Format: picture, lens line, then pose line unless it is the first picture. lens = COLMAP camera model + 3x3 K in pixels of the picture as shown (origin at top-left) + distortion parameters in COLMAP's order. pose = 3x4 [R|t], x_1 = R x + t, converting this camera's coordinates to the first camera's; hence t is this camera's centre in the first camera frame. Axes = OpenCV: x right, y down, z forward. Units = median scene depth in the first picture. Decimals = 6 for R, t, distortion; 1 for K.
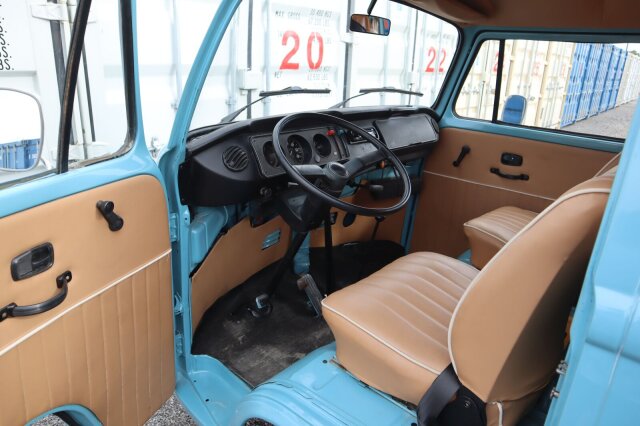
lens RADIAL K [[451.8, 0, 320.0], [0, 451.8, 213.0], [0, 0, 1]] dist [-0.124059, 0.091870]
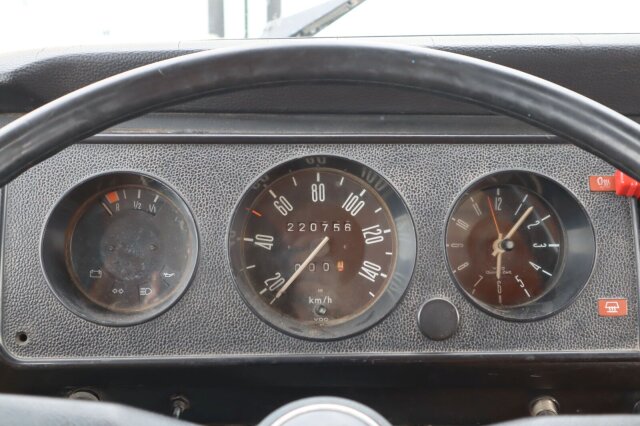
lens RADIAL K [[968.7, 0, 320.0], [0, 968.7, 213.0], [0, 0, 1]] dist [0.010759, 0.036942]
pose [[0.678896, 0.245016, -0.692147, 0.145659], [-0.233694, 0.965762, 0.112654, -0.132130], [0.696051, 0.085270, 0.712910, 0.490156]]
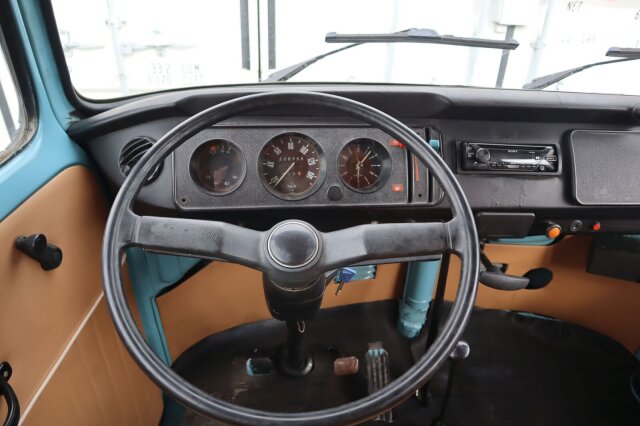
lens RADIAL K [[451.8, 0, 320.0], [0, 451.8, 213.0], [0, 0, 1]] dist [-0.124059, 0.091870]
pose [[0.717894, 0.338757, -0.608171, 0.193543], [-0.238823, 0.940444, 0.241926, -0.146594], [0.653905, -0.028432, 0.756042, 0.441128]]
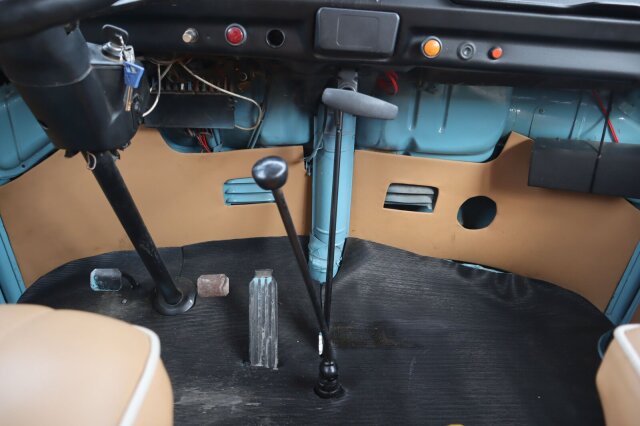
lens RADIAL K [[451.8, 0, 320.0], [0, 451.8, 213.0], [0, 0, 1]] dist [-0.124059, 0.091870]
pose [[0.689514, 0.291832, -0.662876, 0.278588], [-0.257621, 0.954198, 0.152113, -0.016820], [0.676906, 0.065887, 0.733115, 0.602765]]
